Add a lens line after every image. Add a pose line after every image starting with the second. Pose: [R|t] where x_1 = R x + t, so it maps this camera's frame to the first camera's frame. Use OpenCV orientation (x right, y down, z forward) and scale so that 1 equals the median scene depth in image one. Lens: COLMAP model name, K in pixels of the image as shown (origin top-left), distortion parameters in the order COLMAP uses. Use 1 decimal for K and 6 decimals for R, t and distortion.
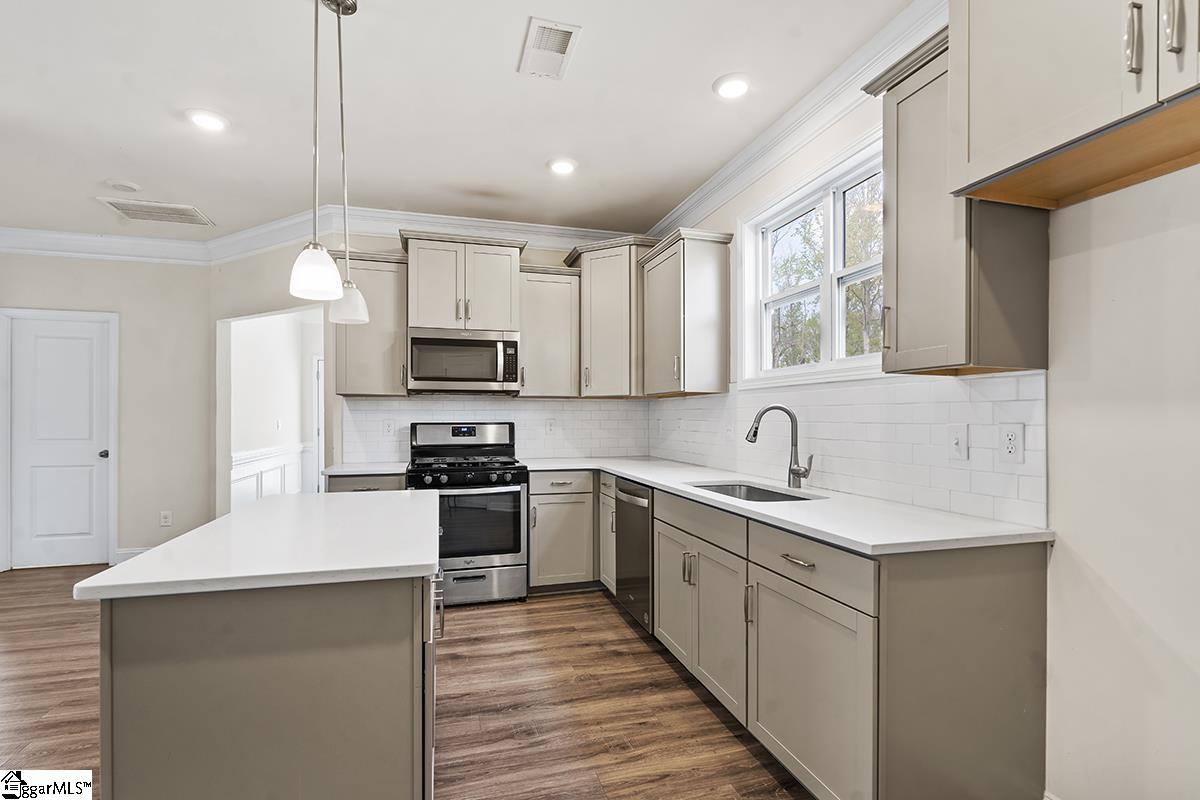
lens RADIAL K [[573.9, 0, 599.4], [0, 573.9, 417.6], [0, 0, 1]] dist [0.014656, 0.000115]
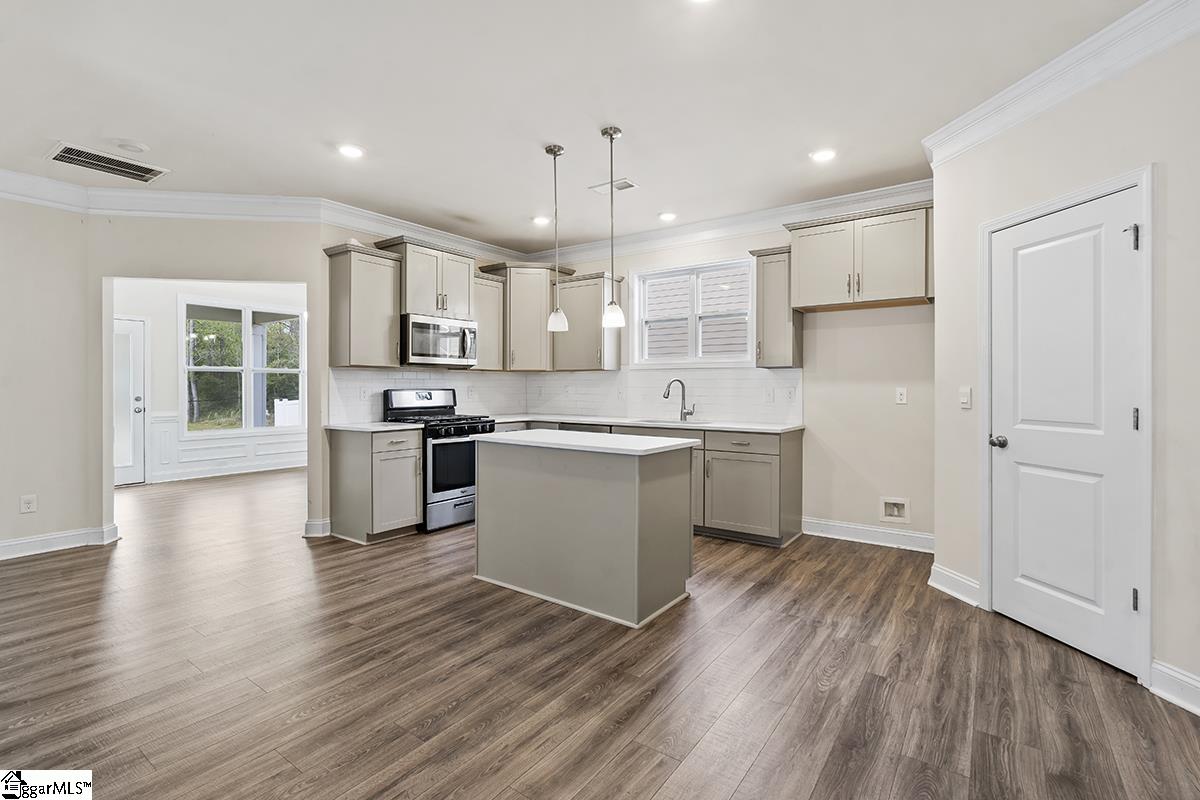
lens RADIAL K [[573.9, 0, 599.4], [0, 573.9, 417.6], [0, 0, 1]] dist [0.014656, 0.000115]
pose [[0.768232, -0.038755, 0.638997, -0.805476], [-0.000188, 0.998152, 0.060764, -0.006331], [-0.640171, -0.046801, 0.766806, -0.242332]]
